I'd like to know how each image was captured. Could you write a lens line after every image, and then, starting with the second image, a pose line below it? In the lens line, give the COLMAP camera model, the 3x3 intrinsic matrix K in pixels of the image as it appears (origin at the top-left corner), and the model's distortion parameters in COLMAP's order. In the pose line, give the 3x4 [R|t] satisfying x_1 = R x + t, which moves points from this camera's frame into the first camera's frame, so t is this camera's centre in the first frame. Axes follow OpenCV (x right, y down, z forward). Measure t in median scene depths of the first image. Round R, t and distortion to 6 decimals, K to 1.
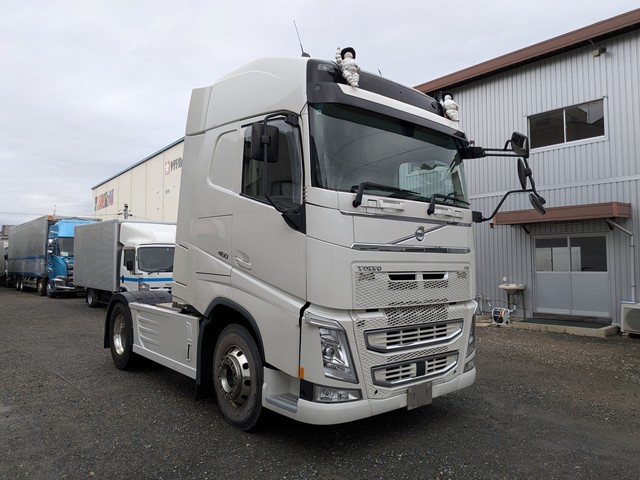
lens RADIAL K [[461.4, 0, 325.8], [0, 461.4, 239.0], [0, 0, 1]] dist [0.050954, -0.061301]
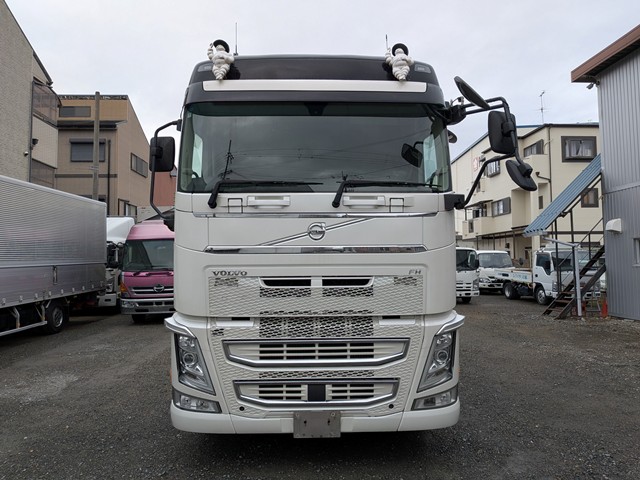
lens RADIAL K [[461.4, 0, 320.3], [0, 461.4, 237.4], [0, 0, 1]] dist [0.050954, -0.061301]
pose [[0.779093, -0.036167, -0.625864, 0.765332], [0.043319, 0.999054, -0.003809, 0.003397], [0.625410, -0.024144, 0.779923, 0.369345]]
